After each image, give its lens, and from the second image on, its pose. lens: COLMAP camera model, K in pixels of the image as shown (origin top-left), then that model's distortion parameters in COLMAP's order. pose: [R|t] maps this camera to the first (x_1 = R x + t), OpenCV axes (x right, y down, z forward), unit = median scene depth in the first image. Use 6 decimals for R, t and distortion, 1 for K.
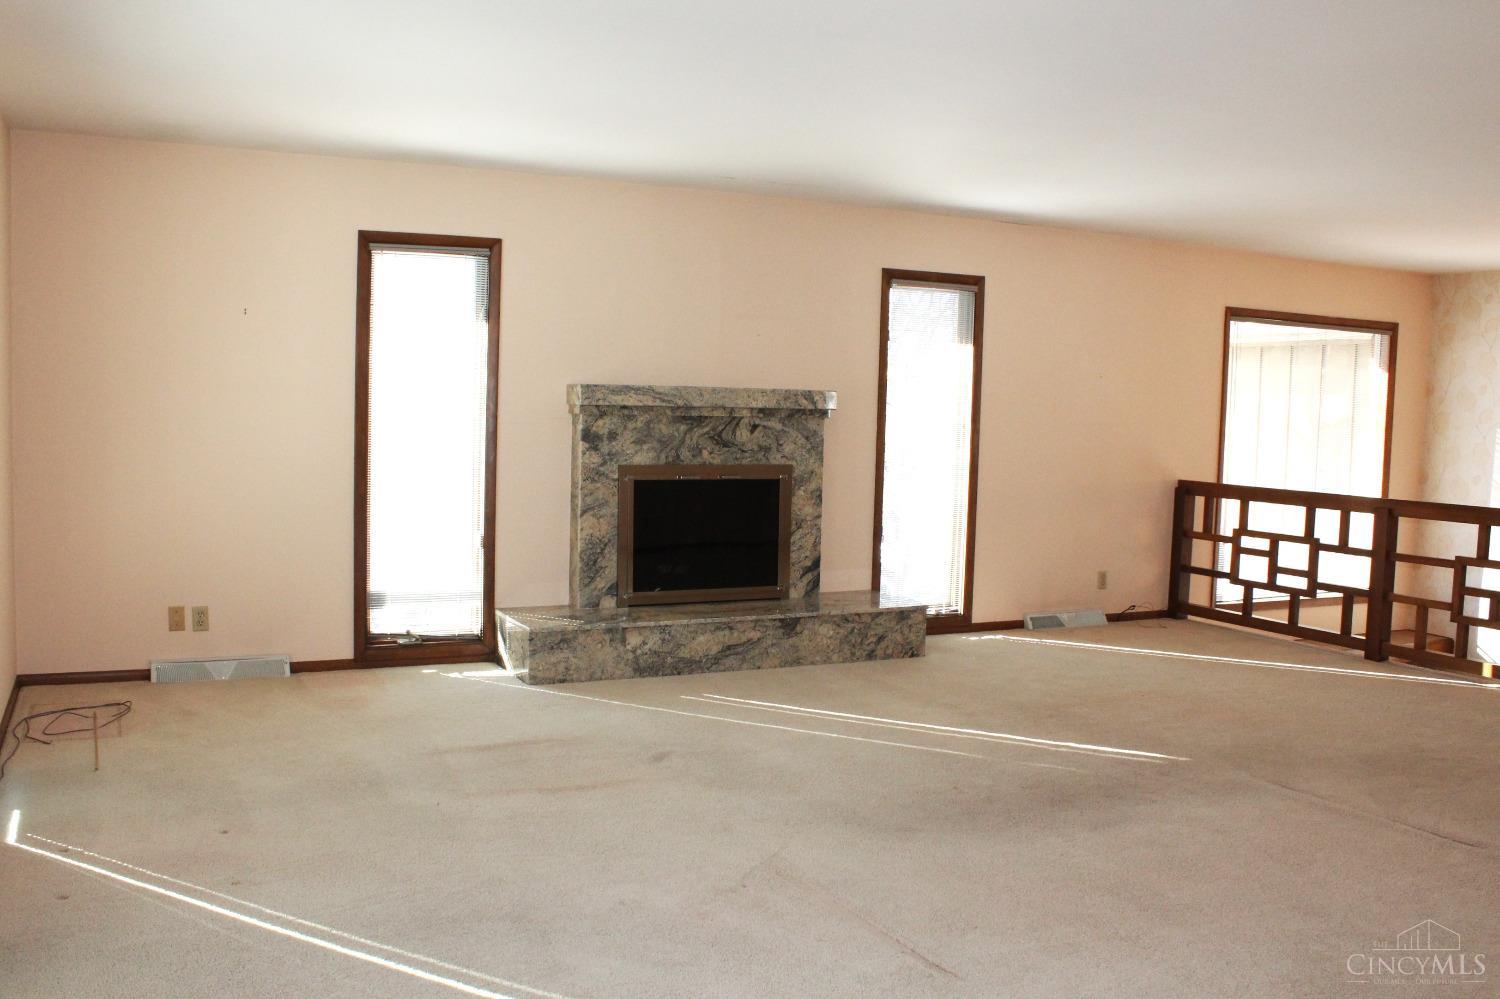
lens RADIAL K [[1272.5, 0, 745.6], [0, 1272.5, 505.4], [0, 0, 1]] dist [-0.122787, 0.036908]
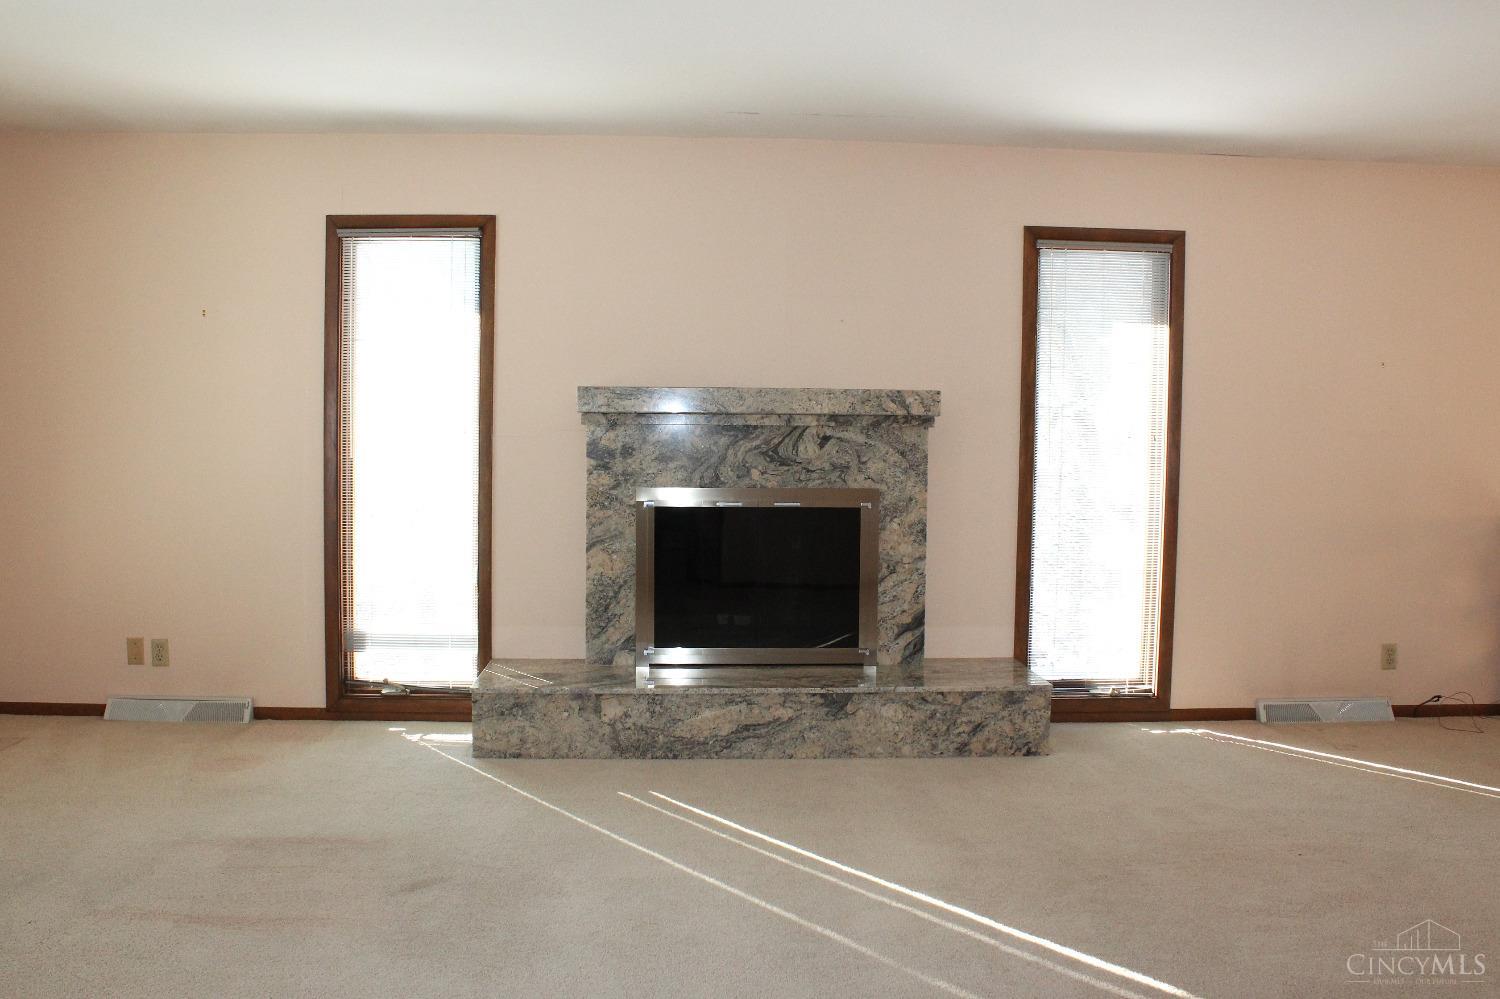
lens RADIAL K [[1272.5, 0, 746.2], [0, 1272.5, 501.0], [0, 0, 1]] dist [-0.122787, 0.036908]
pose [[0.924367, 0.009125, -0.381396, 0.271994], [-0.018832, 0.999587, -0.021728, -0.007345], [0.381040, 0.027267, 0.924156, 0.290638]]
